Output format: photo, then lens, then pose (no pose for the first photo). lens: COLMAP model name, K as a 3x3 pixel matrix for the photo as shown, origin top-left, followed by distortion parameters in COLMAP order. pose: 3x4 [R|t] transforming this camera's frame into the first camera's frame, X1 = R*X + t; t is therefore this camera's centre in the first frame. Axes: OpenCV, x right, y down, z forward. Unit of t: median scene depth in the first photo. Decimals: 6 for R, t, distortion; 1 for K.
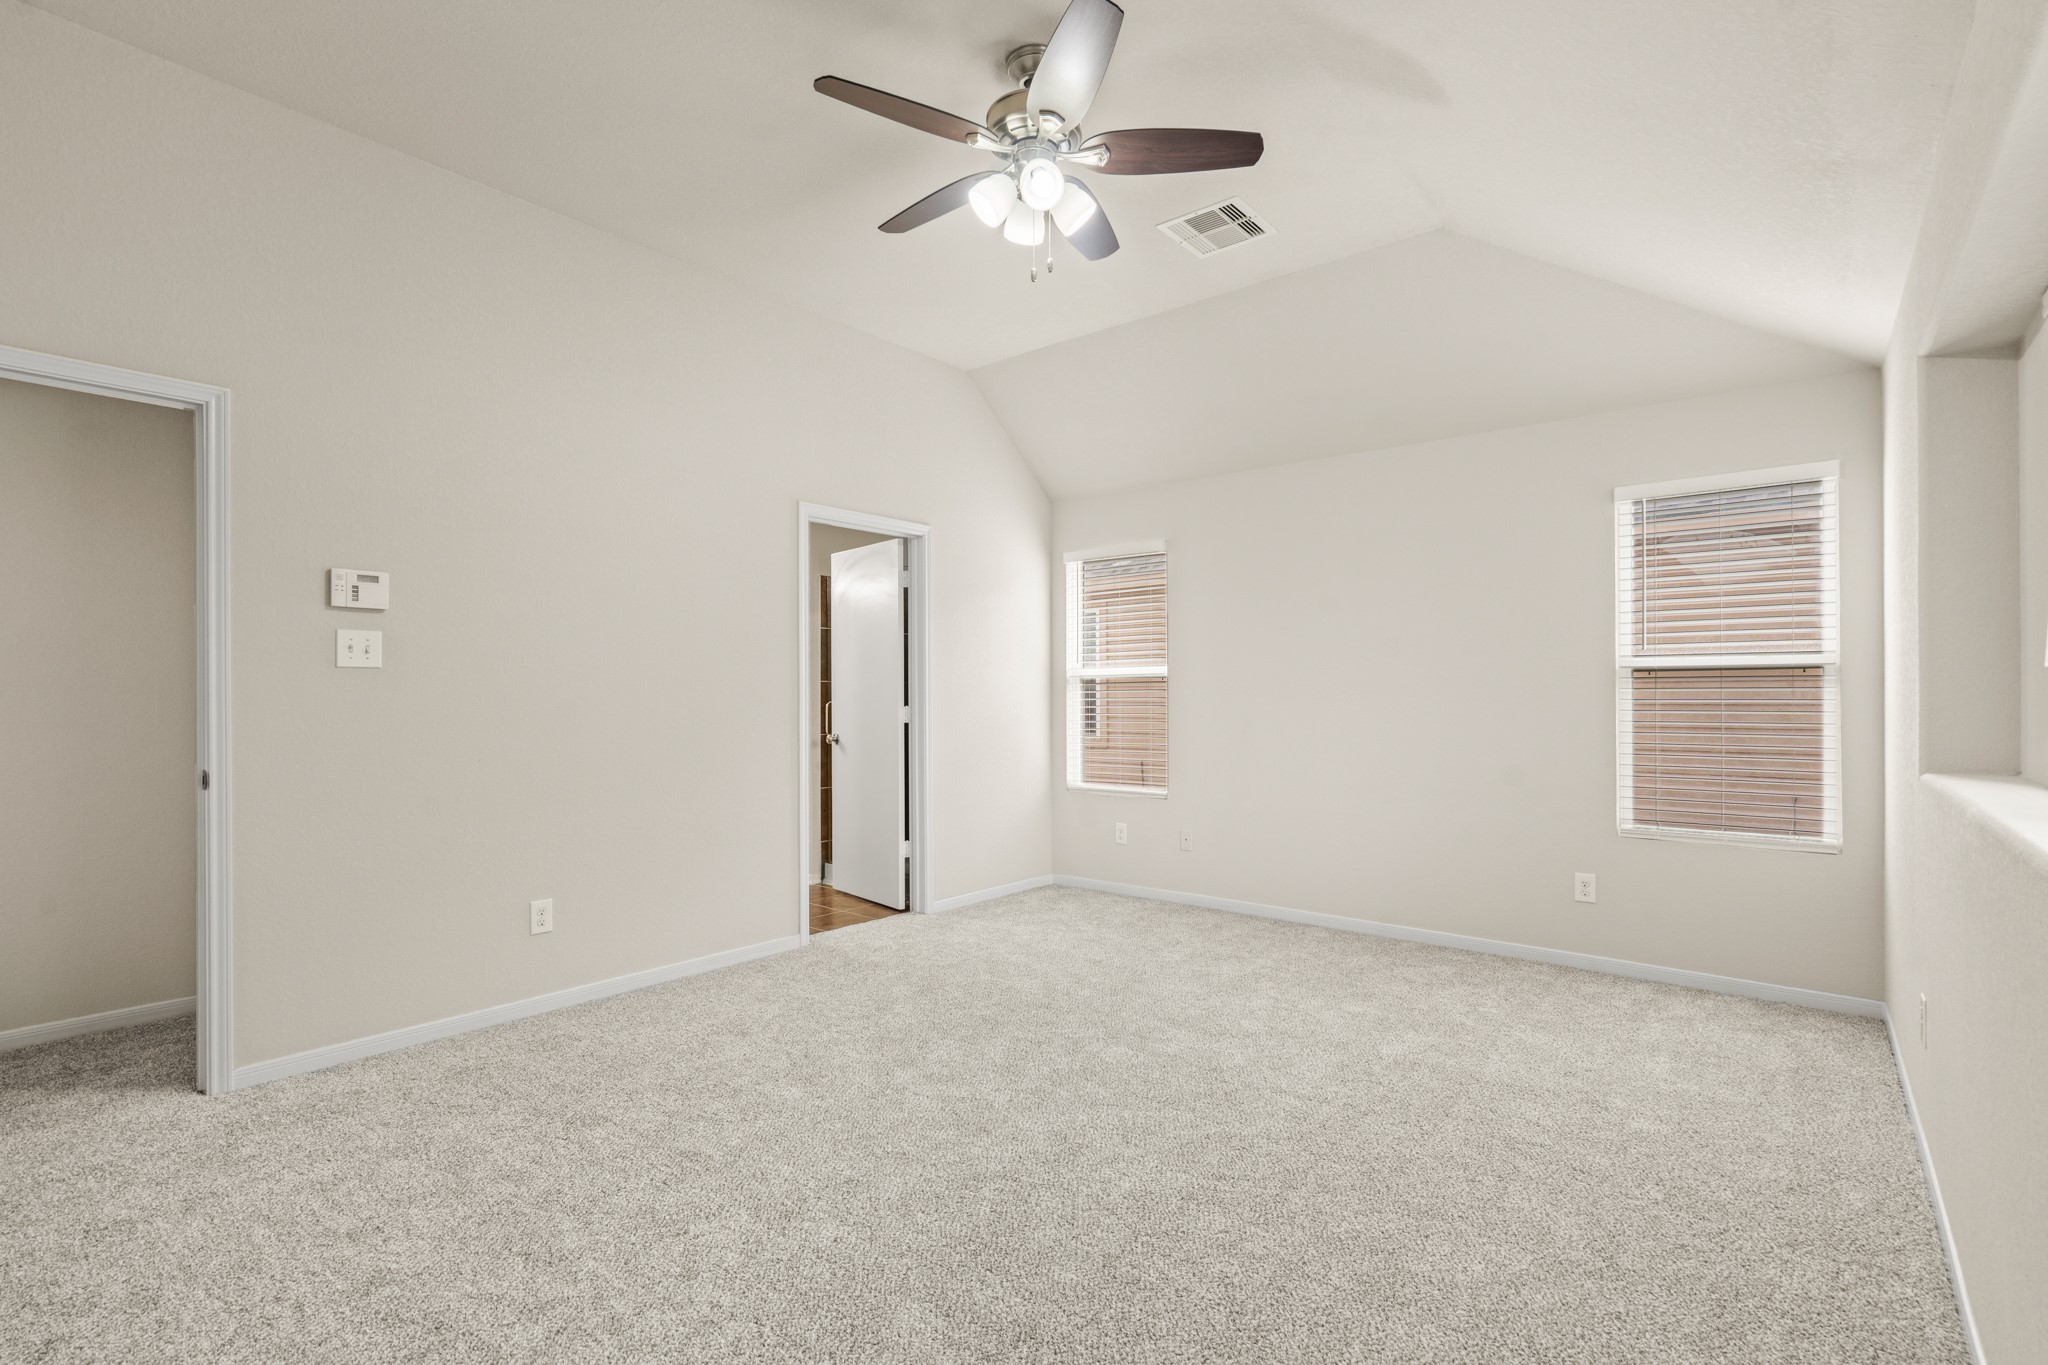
lens RADIAL K [[945.6, 0, 1019.5], [0, 945.6, 698.9], [0, 0, 1]] dist [-0.002214, -0.000085]
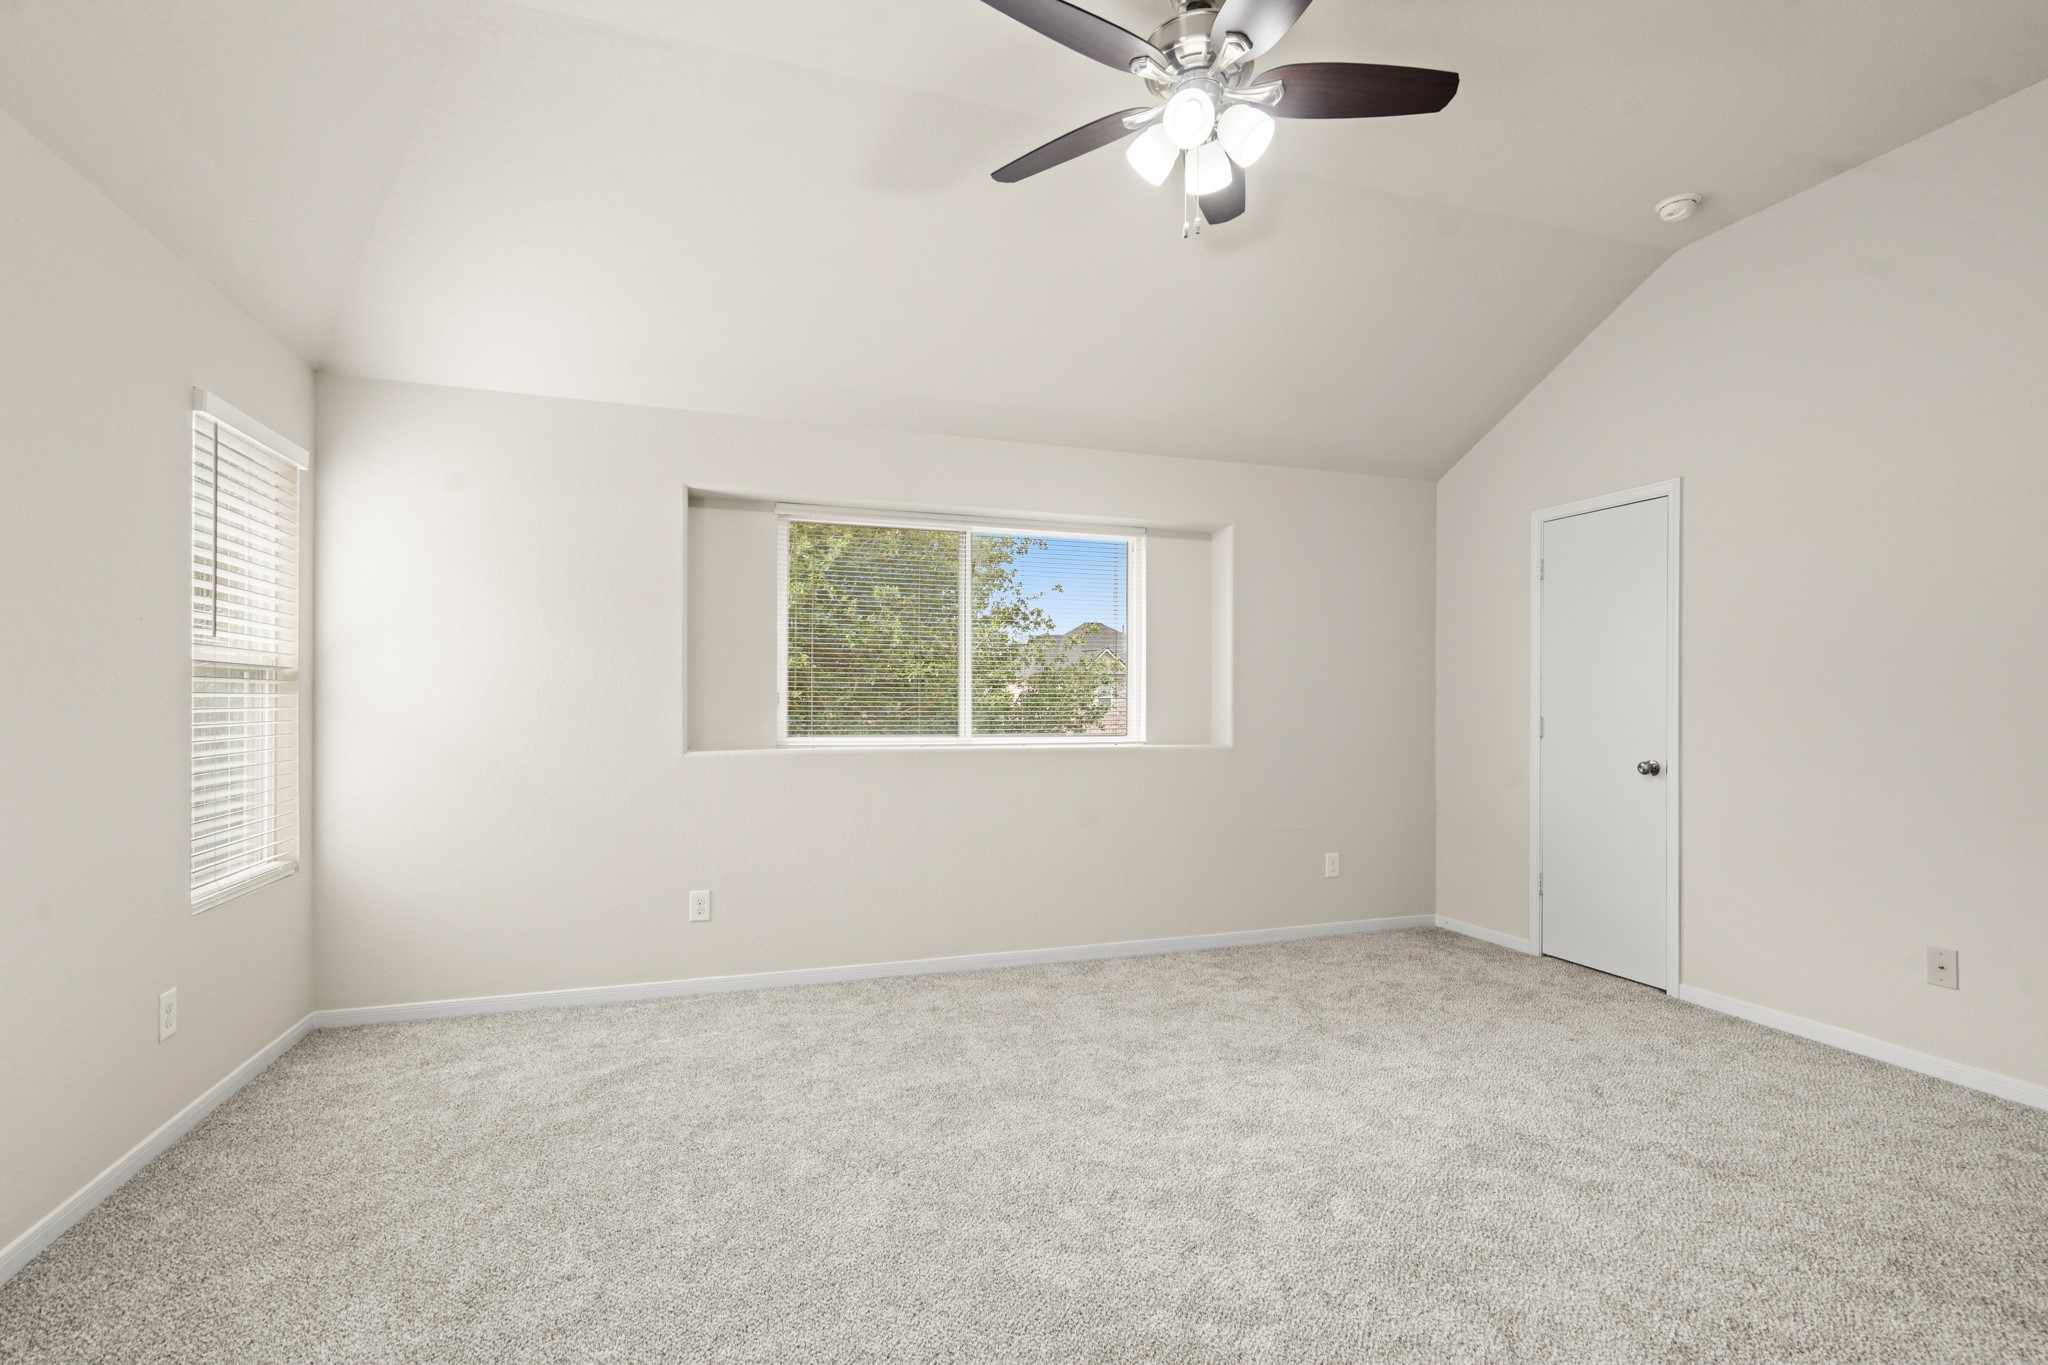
lens RADIAL K [[938.2, 0, 1025.6], [0, 938.2, 699.0], [0, 0, 1]] dist [-0.001744, 0.000207]
pose [[-0.852825, 0.000726, 0.522196, -0.188709], [-0.001838, 0.999989, -0.004393, -0.005702], [-0.522194, -0.004706, -0.852814, 1.154817]]
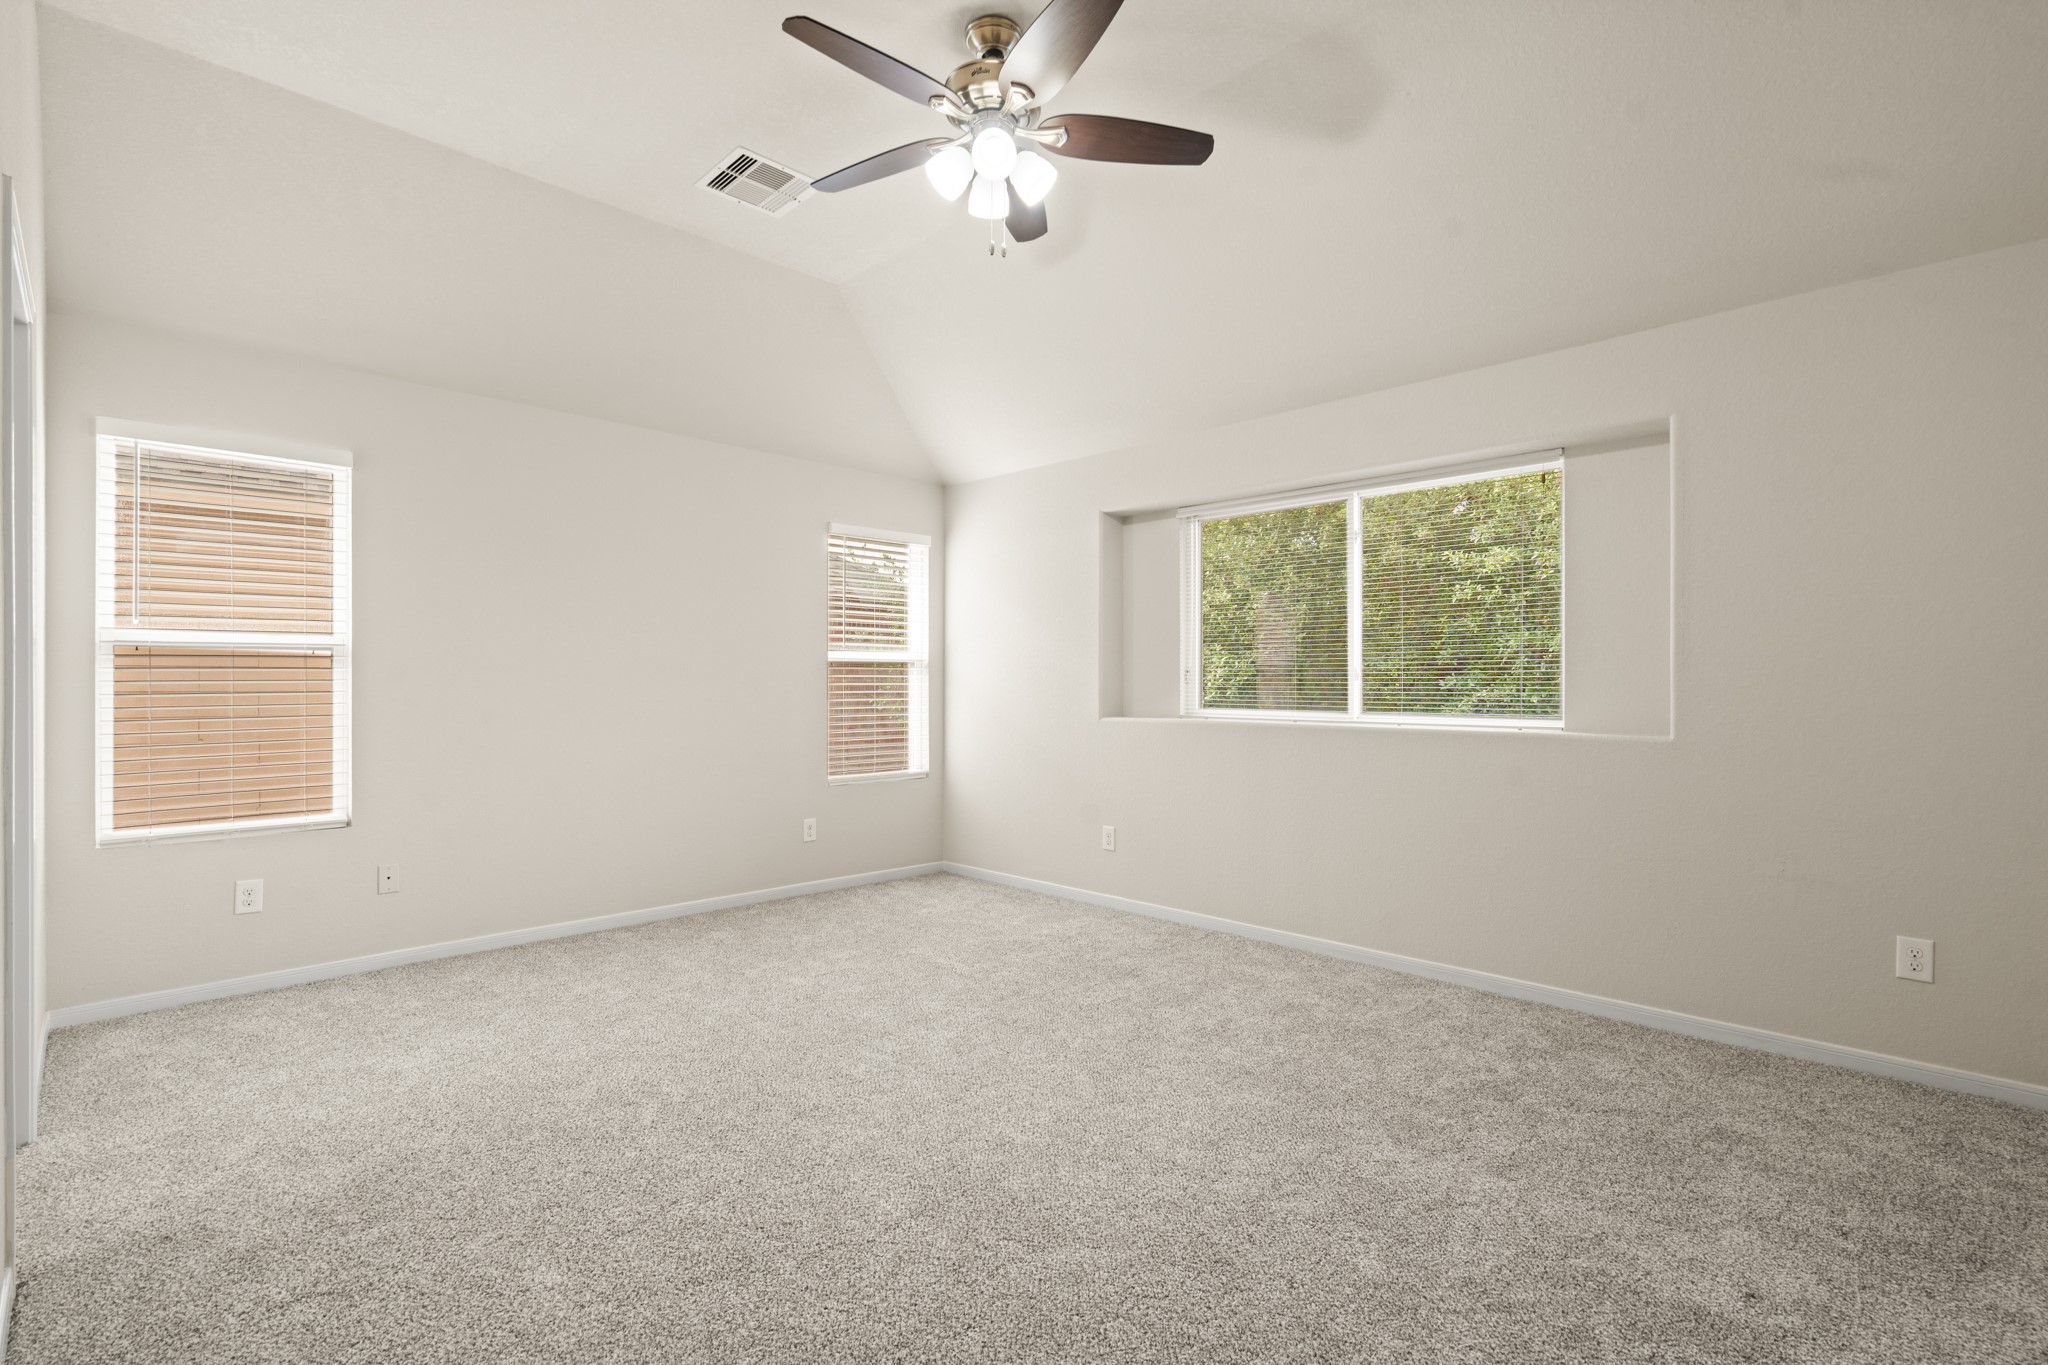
lens RADIAL K [[938.9, 0, 1026.0], [0, 938.9, 677.7], [0, 0, 1]] dist [-0.005003, 0.000780]
pose [[0.093562, 0.006964, 0.995589, -0.609547], [0.000877, 0.999975, -0.007077, 0.000445], [-0.995613, 0.001536, 0.093553, 0.543869]]
